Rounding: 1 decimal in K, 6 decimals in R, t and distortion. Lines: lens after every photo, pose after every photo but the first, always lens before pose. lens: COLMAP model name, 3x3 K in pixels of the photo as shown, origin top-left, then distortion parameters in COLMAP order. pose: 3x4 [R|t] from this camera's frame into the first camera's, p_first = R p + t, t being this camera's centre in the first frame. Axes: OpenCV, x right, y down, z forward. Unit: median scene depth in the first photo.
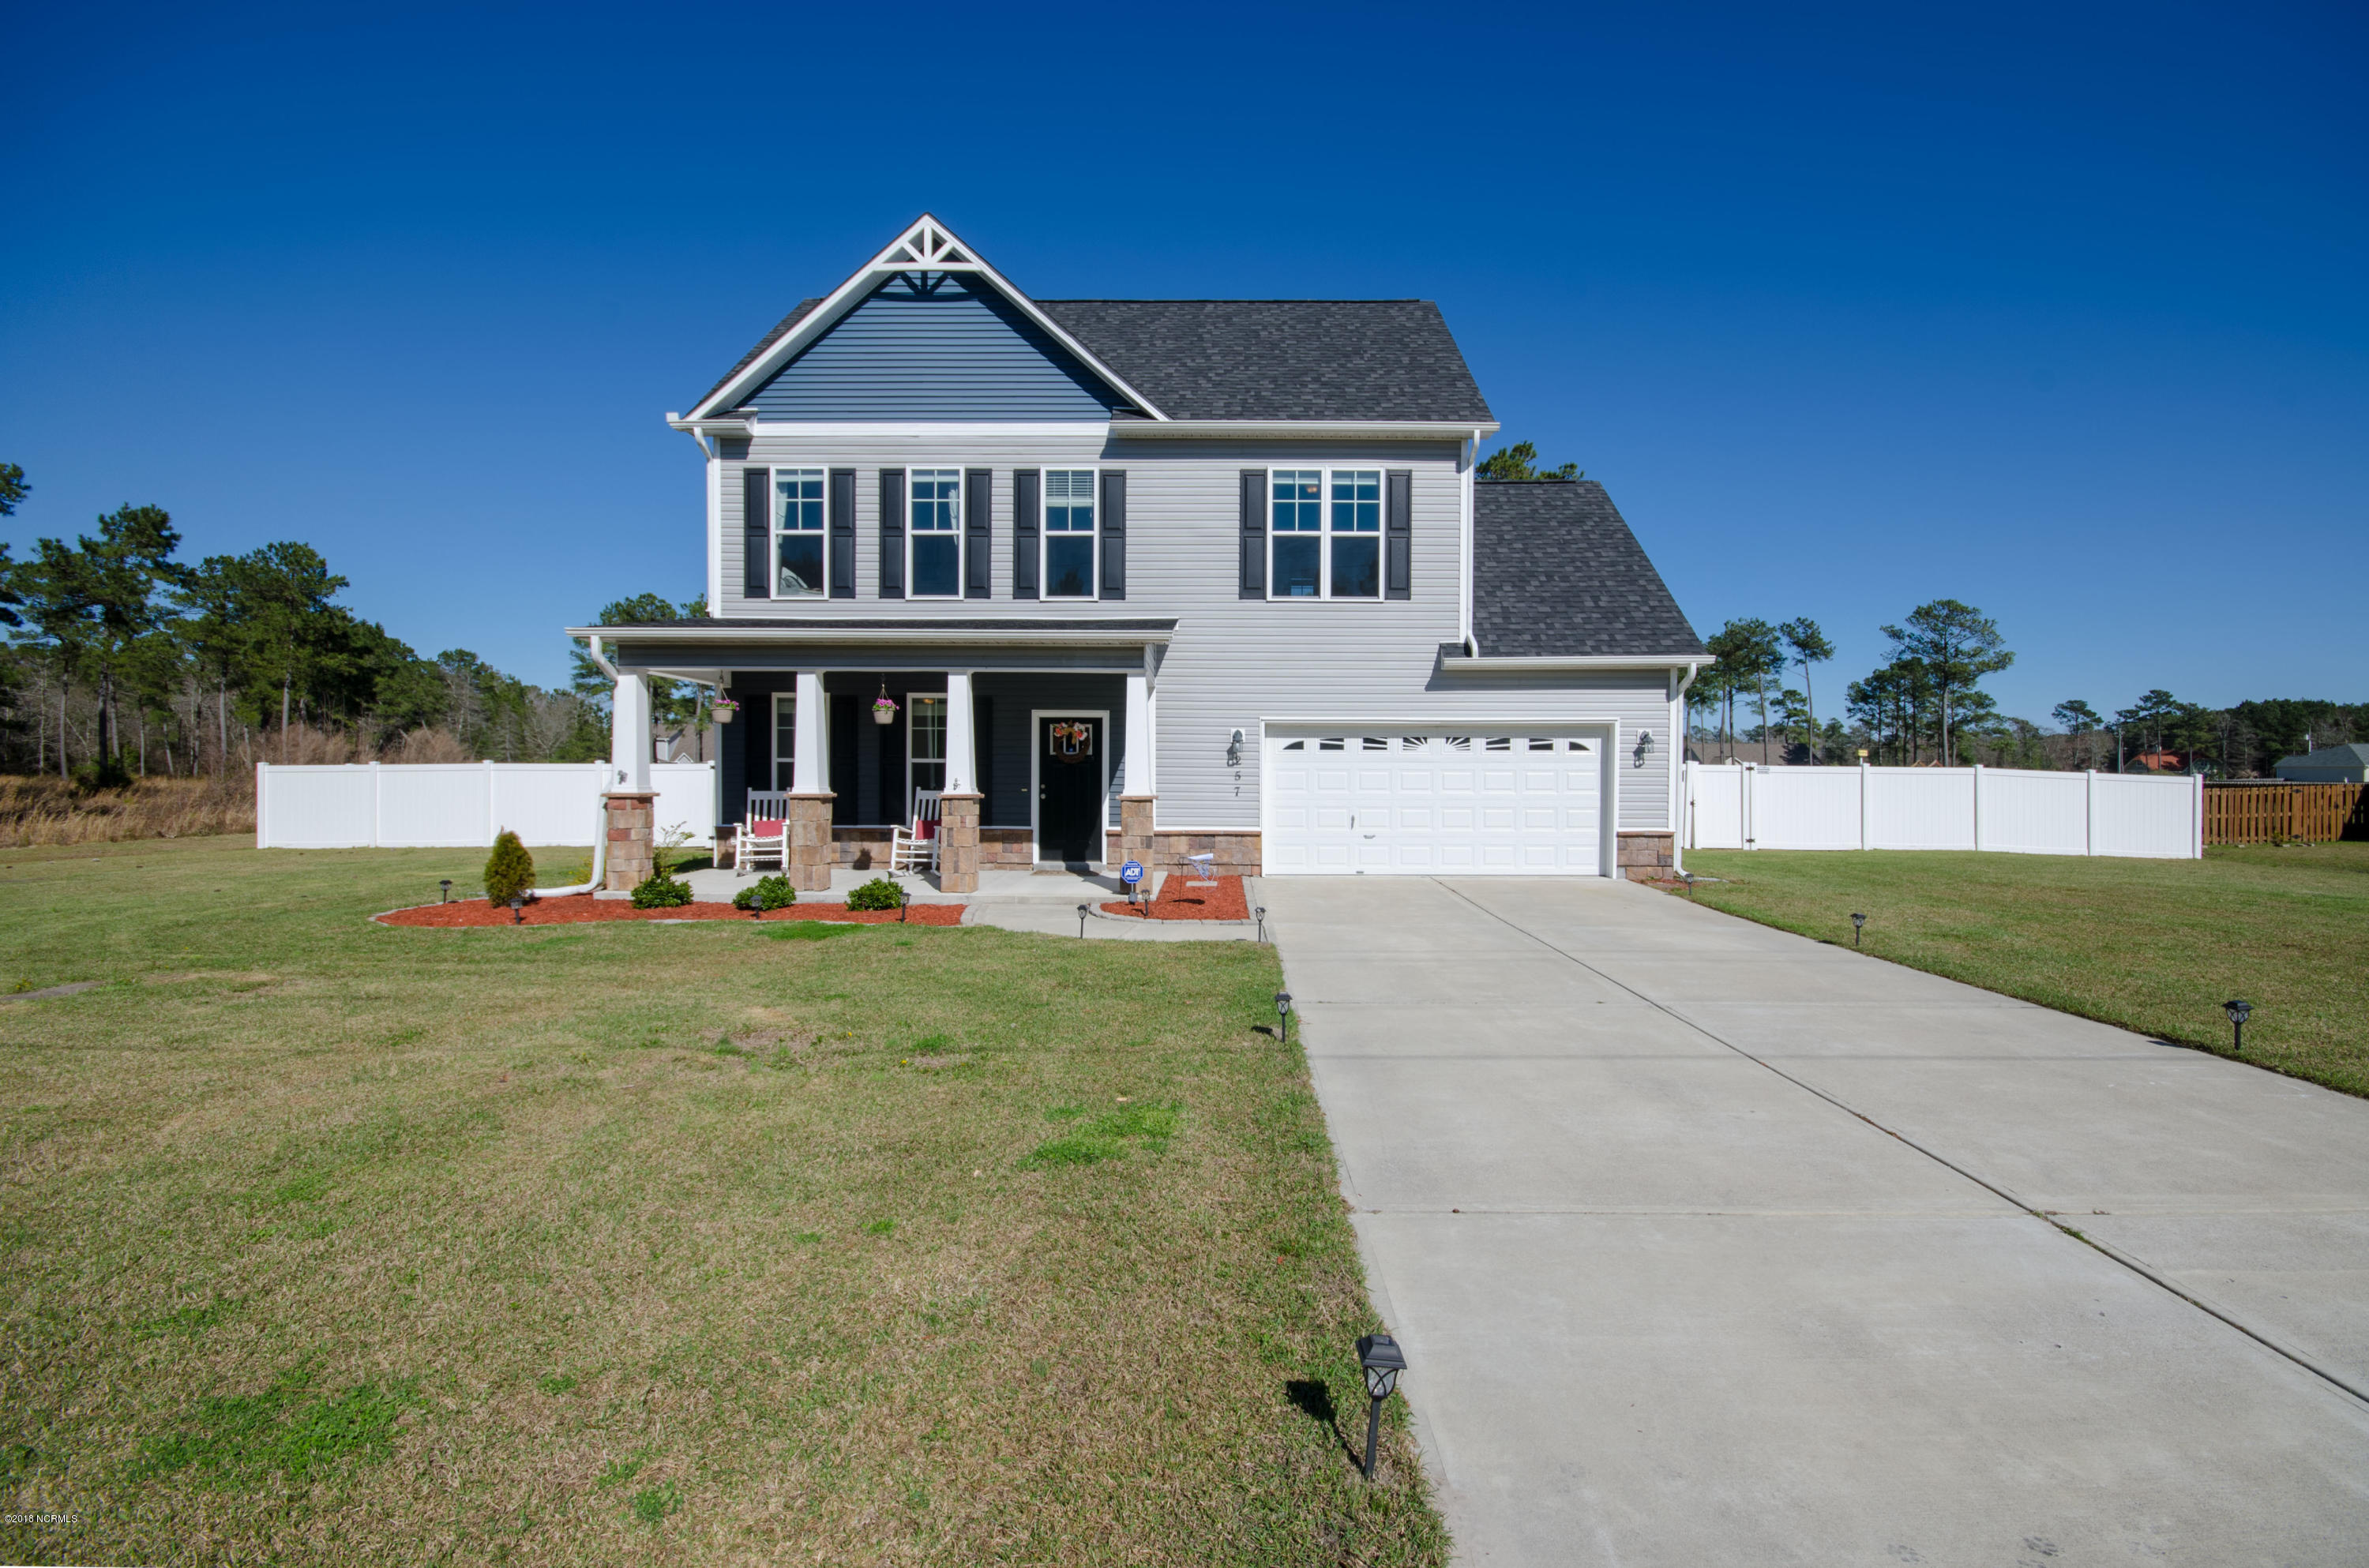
lens RADIAL K [[1054.8, 0, 1195.9], [0, 1054.8, 784.2], [0, 0, 1]] dist [-0.000256, -0.001048]
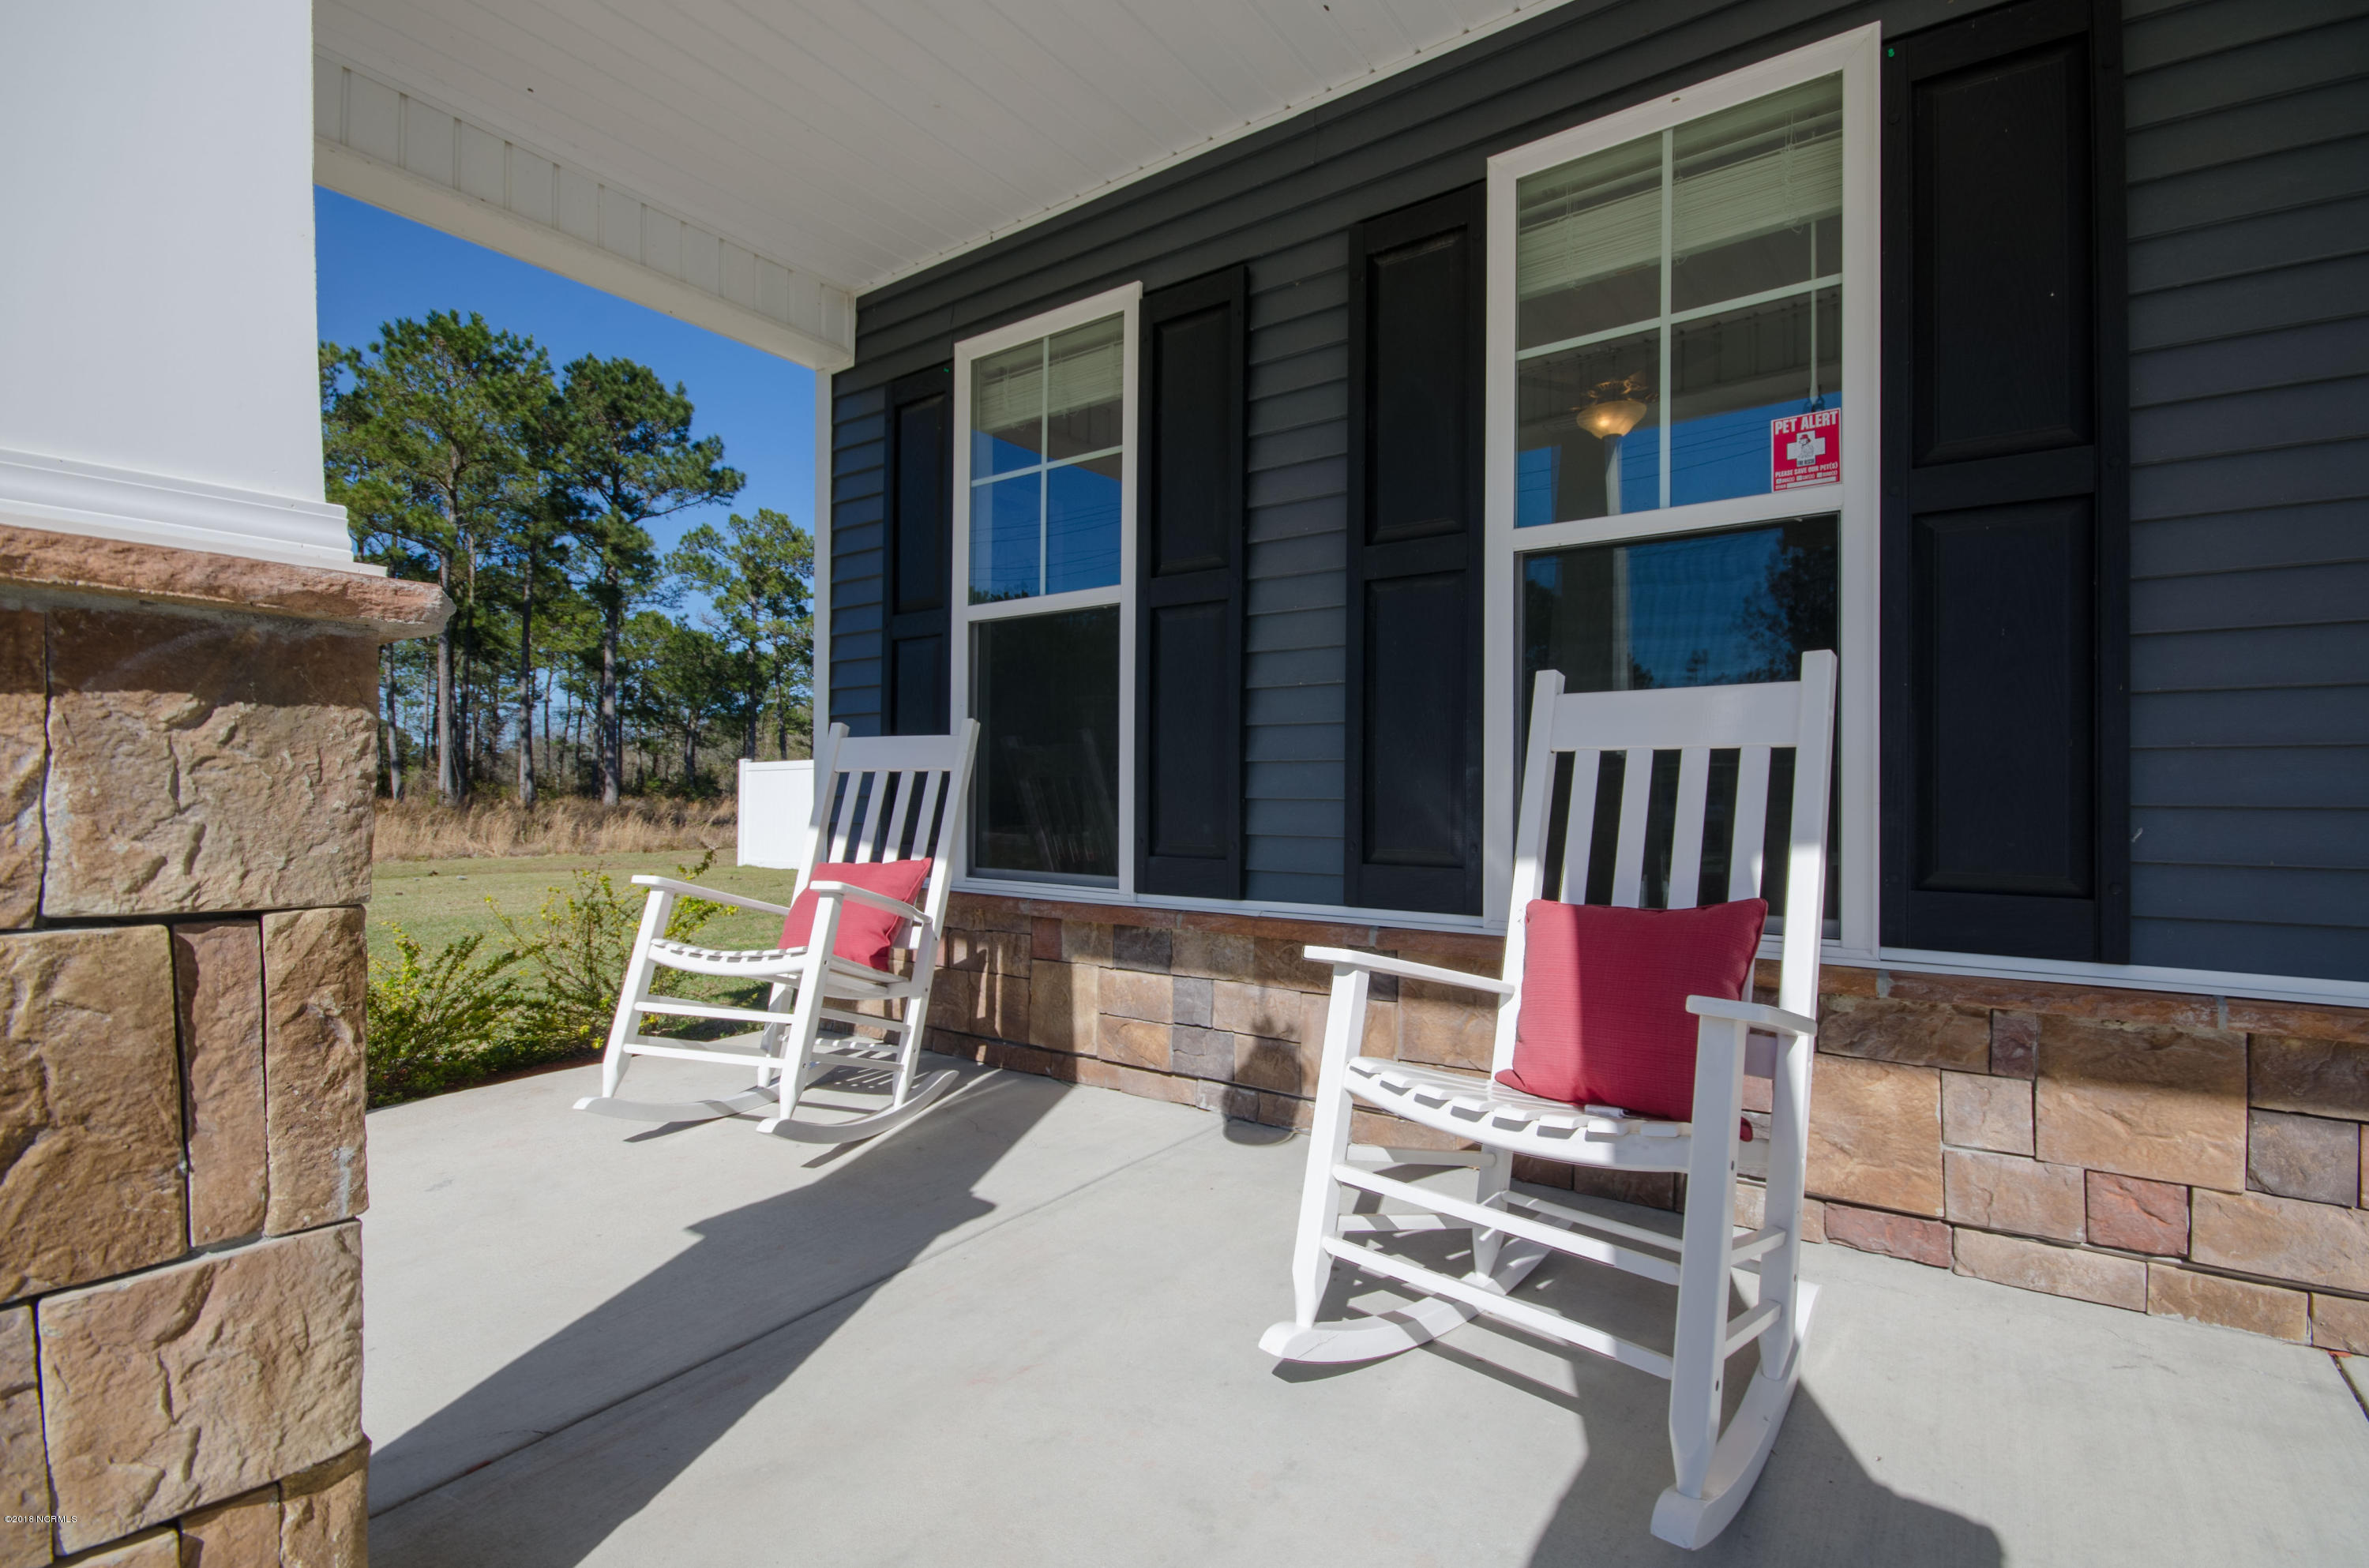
lens RADIAL K [[1054.8, 0, 1198.9], [0, 1054.8, 782.5], [0, 0, 1]] dist [-0.000256, -0.001048]
pose [[0.826352, -0.005318, -0.563129, -0.215121], [-0.009056, 0.999701, -0.022730, 0.021497], [0.563082, 0.023883, 0.826056, 0.829774]]
